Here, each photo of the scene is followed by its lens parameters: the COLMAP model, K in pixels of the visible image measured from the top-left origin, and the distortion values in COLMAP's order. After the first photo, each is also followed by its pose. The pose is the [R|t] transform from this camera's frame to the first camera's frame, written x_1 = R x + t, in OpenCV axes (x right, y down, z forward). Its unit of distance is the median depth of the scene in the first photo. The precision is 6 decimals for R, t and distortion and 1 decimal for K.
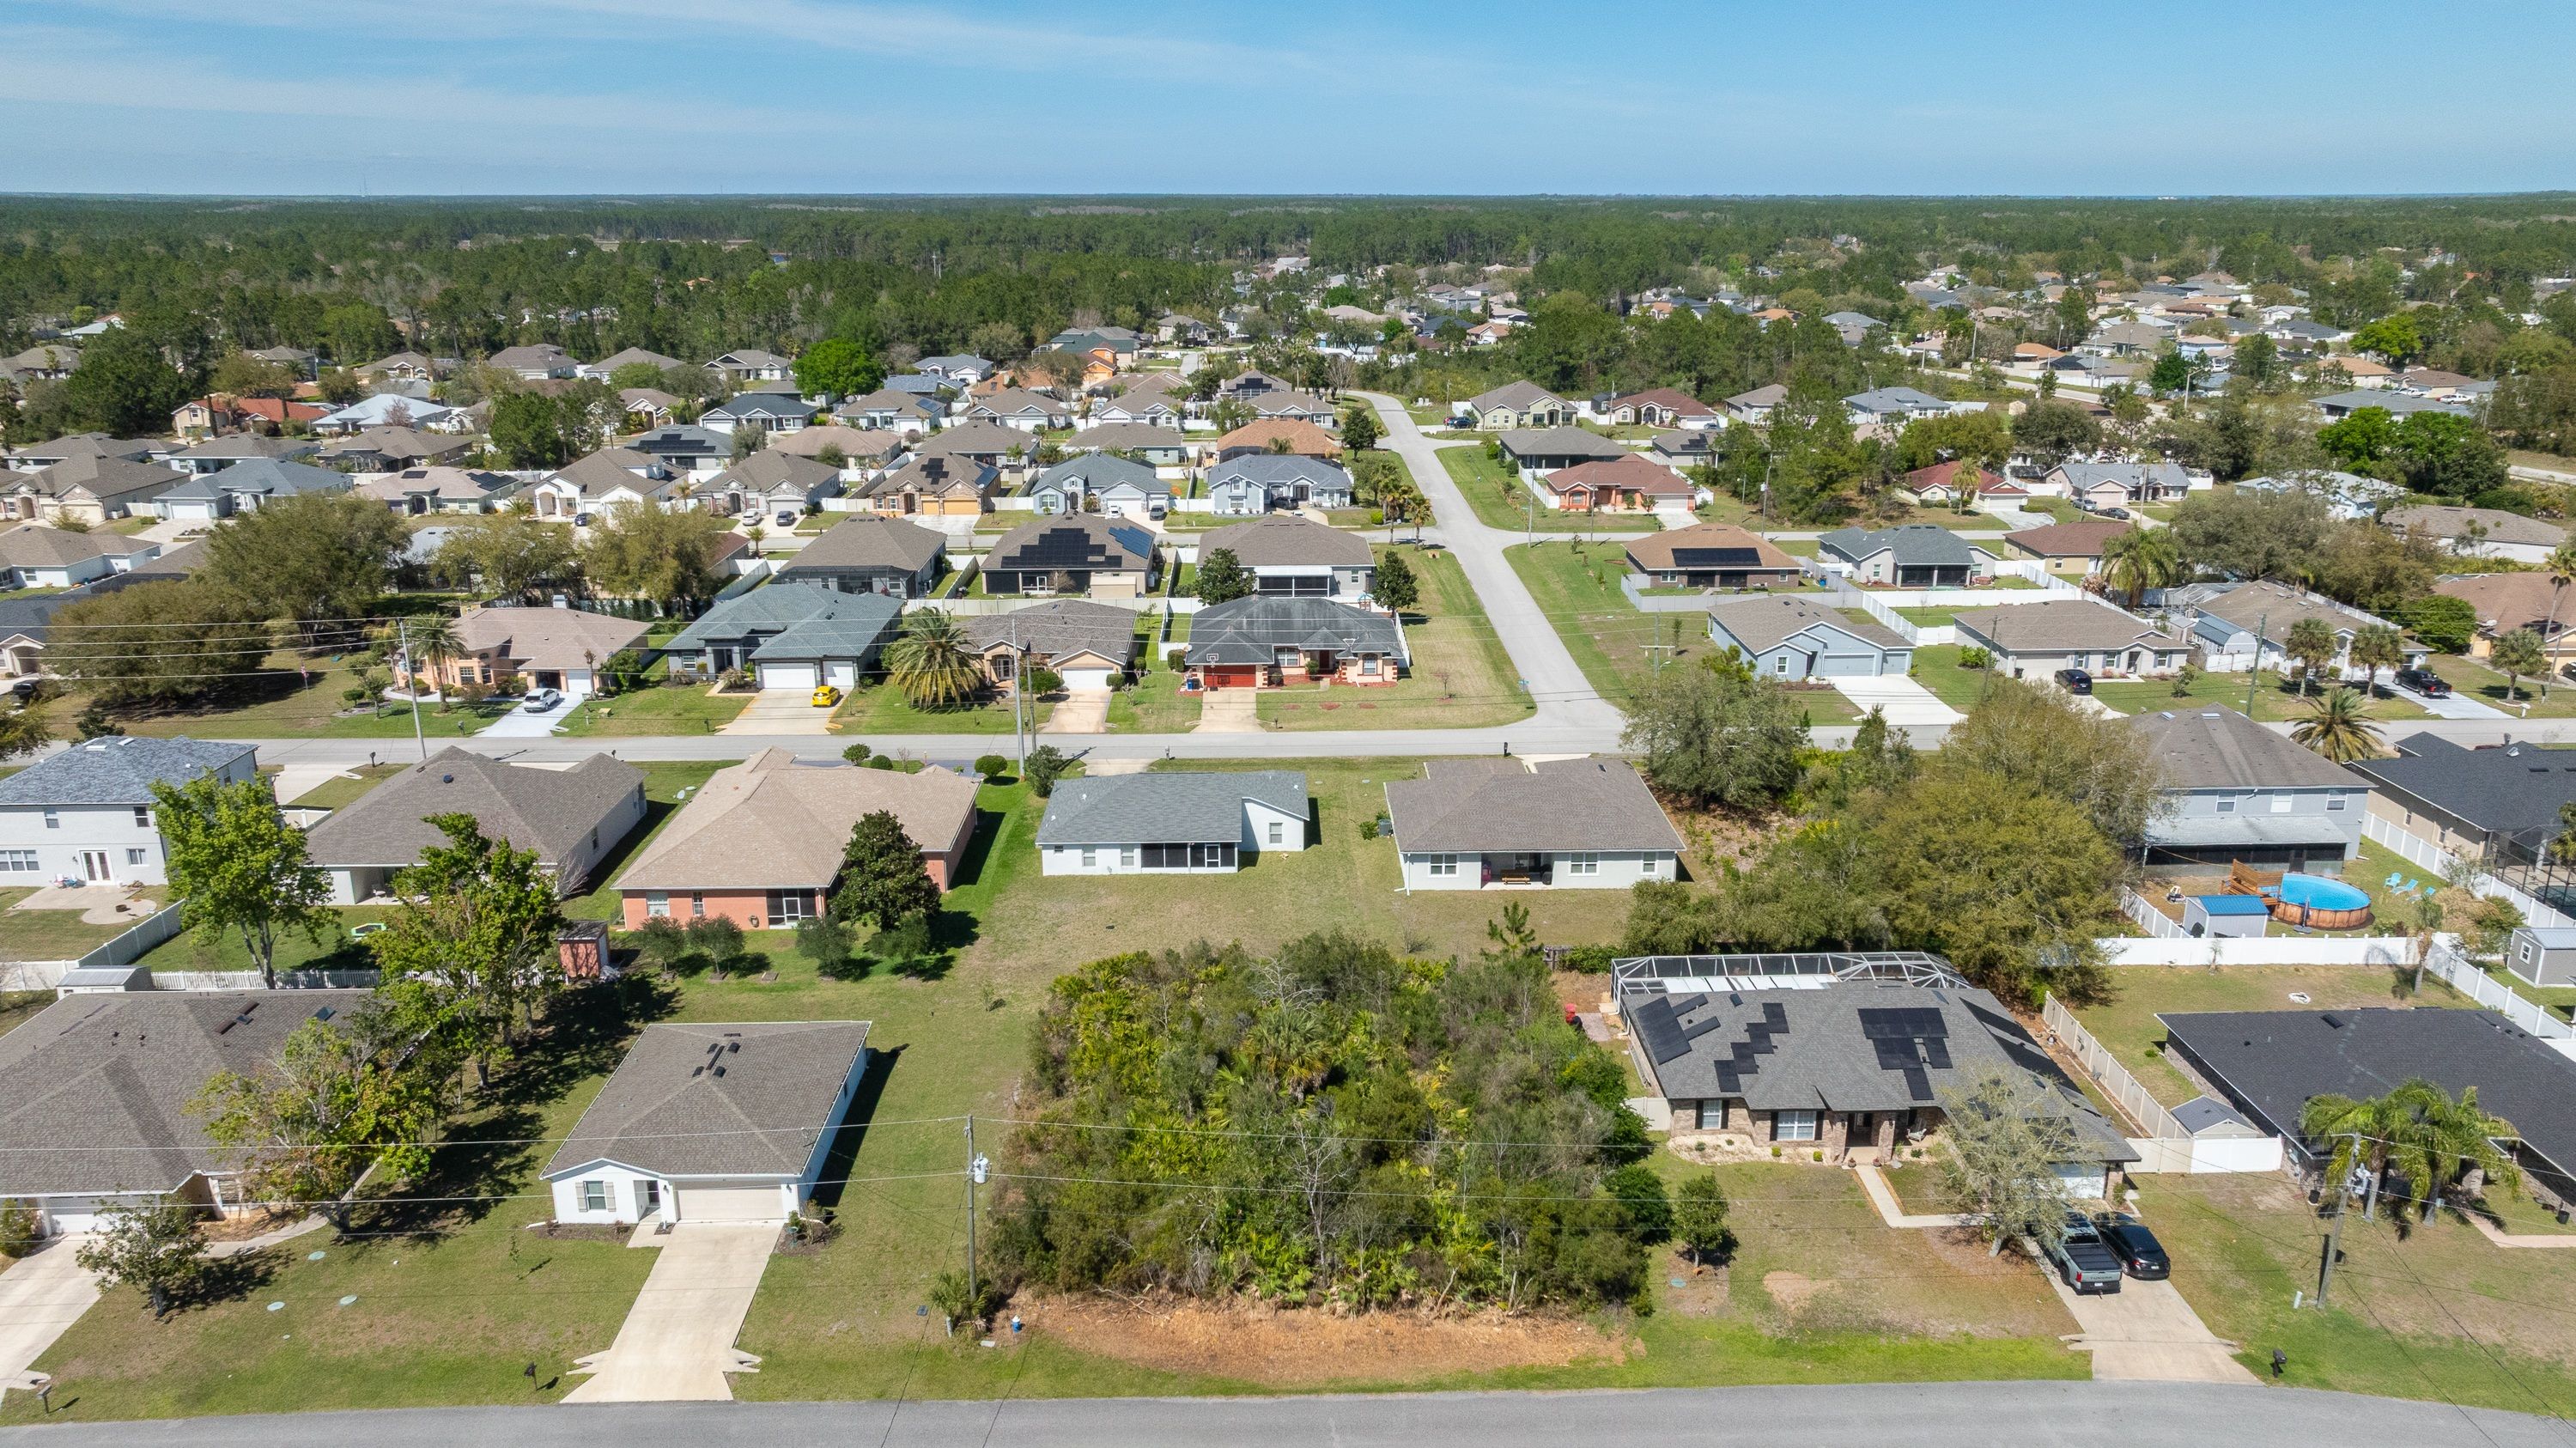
lens RADIAL K [[1786.3, 0, 1319.6], [0, 1786.3, 728.6], [0, 0, 1]] dist [-0.008132, 0.000355]
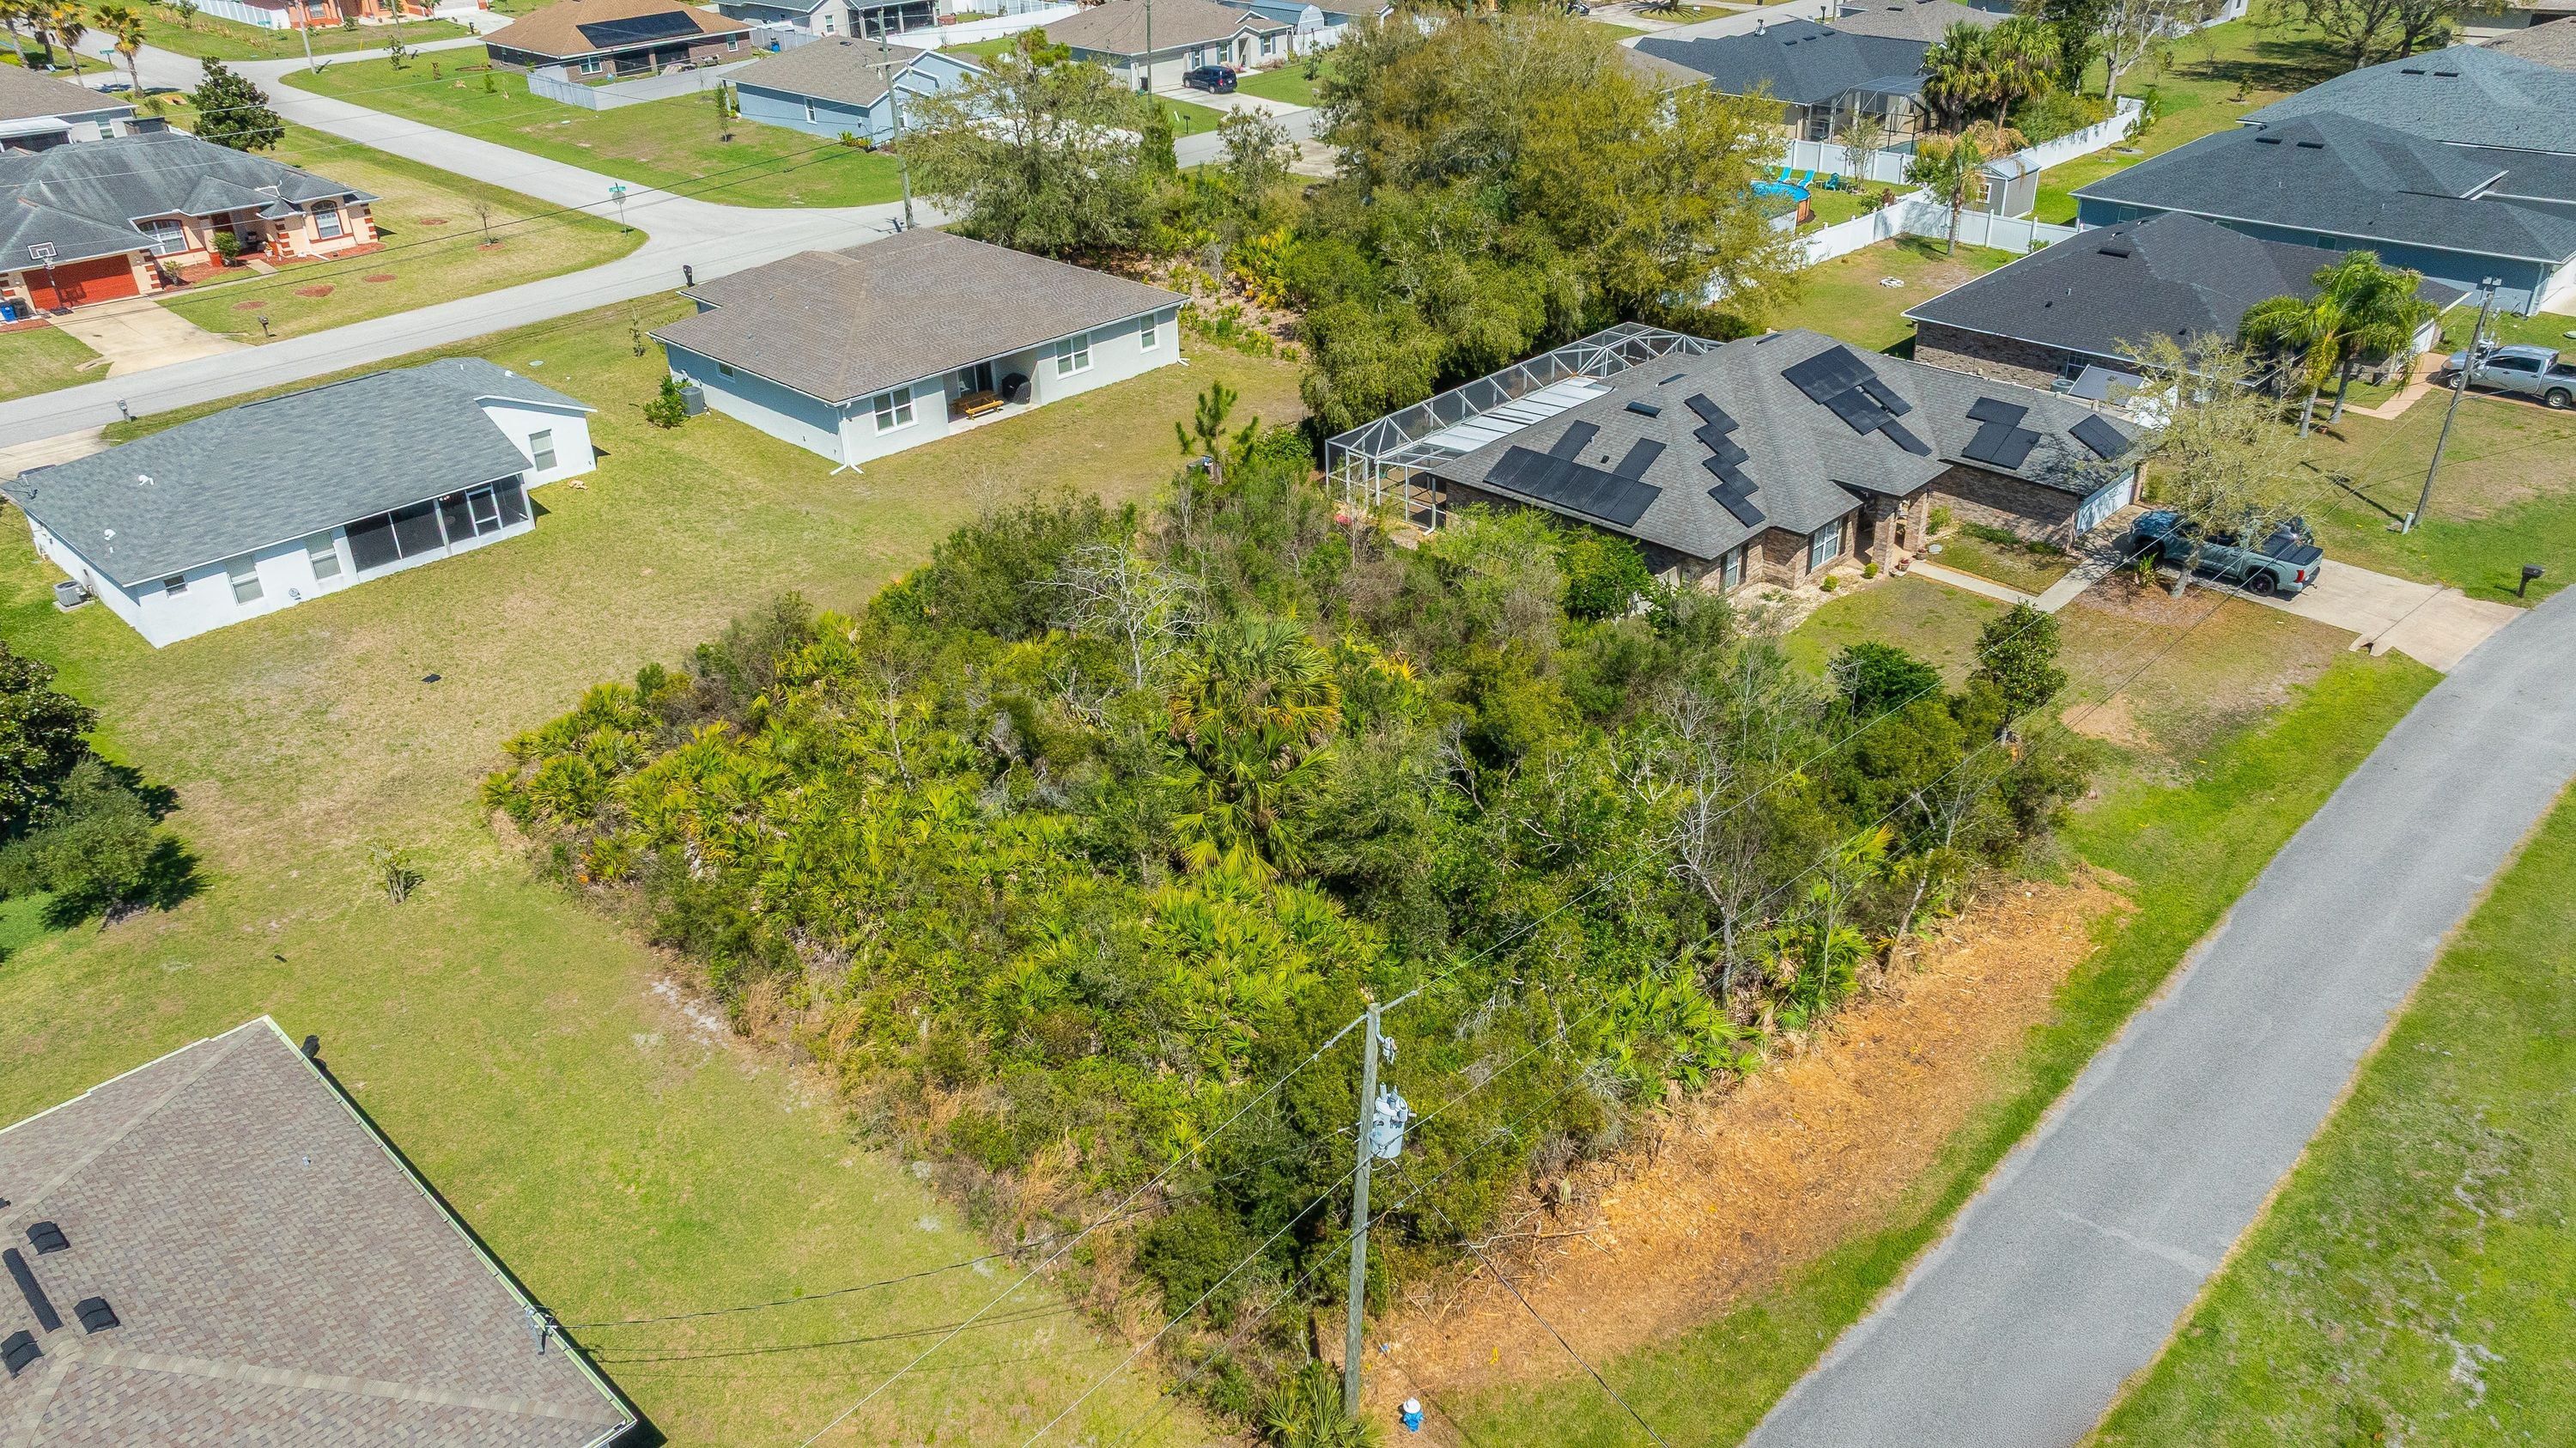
lens RADIAL K [[1881.4, 0, 1293.9], [0, 1881.4, 713.8], [0, 0, 1]] dist [-0.024385, 0.044650]
pose [[0.721222, -0.344792, 0.600797, -0.319317], [0.222895, 0.936707, 0.269995, 0.040373], [-0.655863, -0.060812, 0.752426, 0.551270]]
